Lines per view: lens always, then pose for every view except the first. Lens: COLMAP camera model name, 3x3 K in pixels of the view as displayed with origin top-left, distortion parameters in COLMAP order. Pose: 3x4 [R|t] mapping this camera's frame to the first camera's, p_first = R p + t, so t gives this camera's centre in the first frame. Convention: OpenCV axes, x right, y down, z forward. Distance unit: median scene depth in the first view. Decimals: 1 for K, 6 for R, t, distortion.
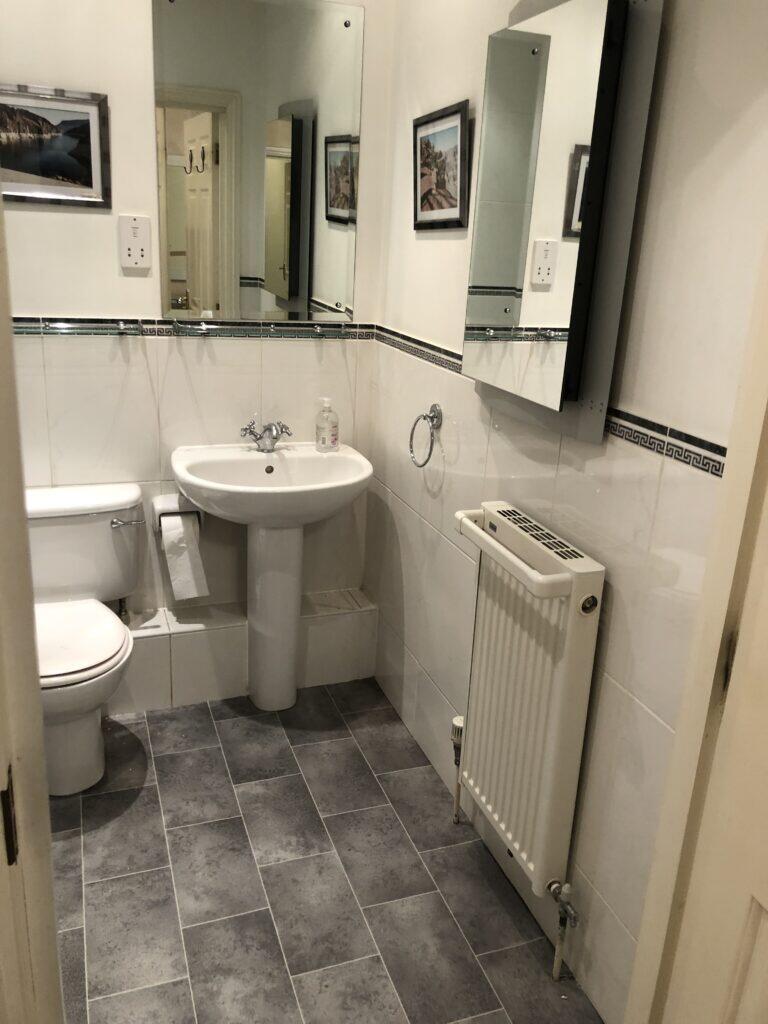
lens RADIAL K [[839.5, 0, 396.5], [0, 839.5, 495.8], [0, 0, 1]] dist [0.046901, -0.046347]
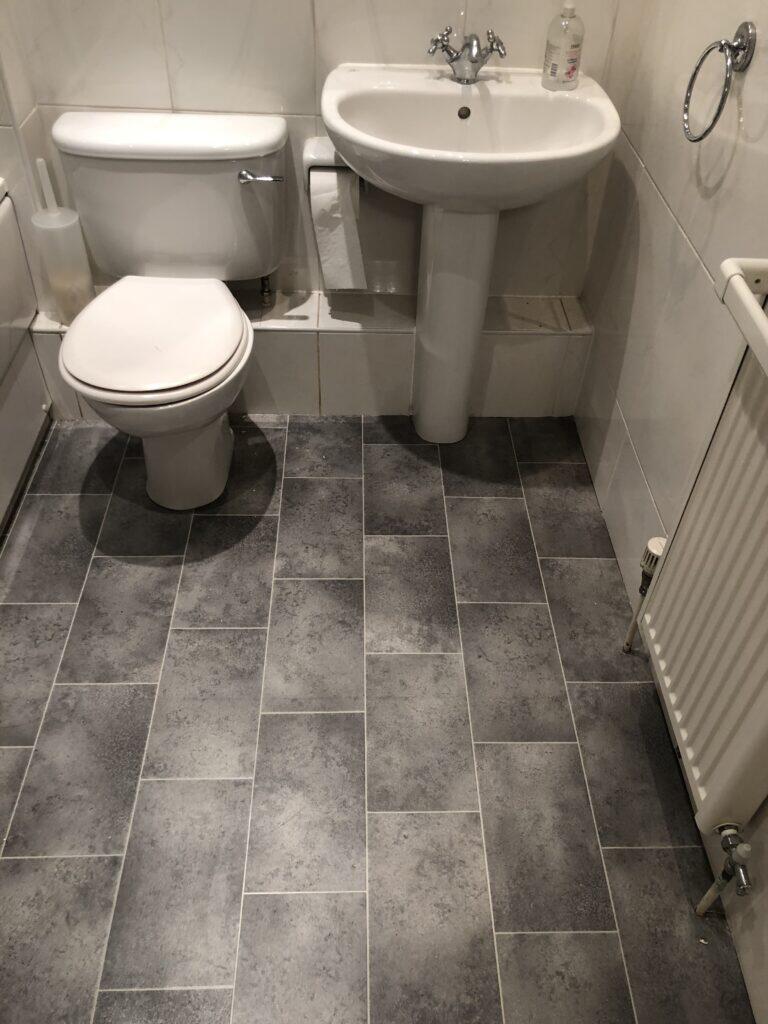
lens RADIAL K [[839.5, 0, 393.8], [0, 839.5, 503.0], [0, 0, 1]] dist [0.046901, -0.046347]
pose [[0.946678, 0.211445, -0.243087, 0.028085], [-0.086100, 0.893100, 0.441541, -0.052803], [0.310463, -0.397068, 0.863684, 0.317223]]
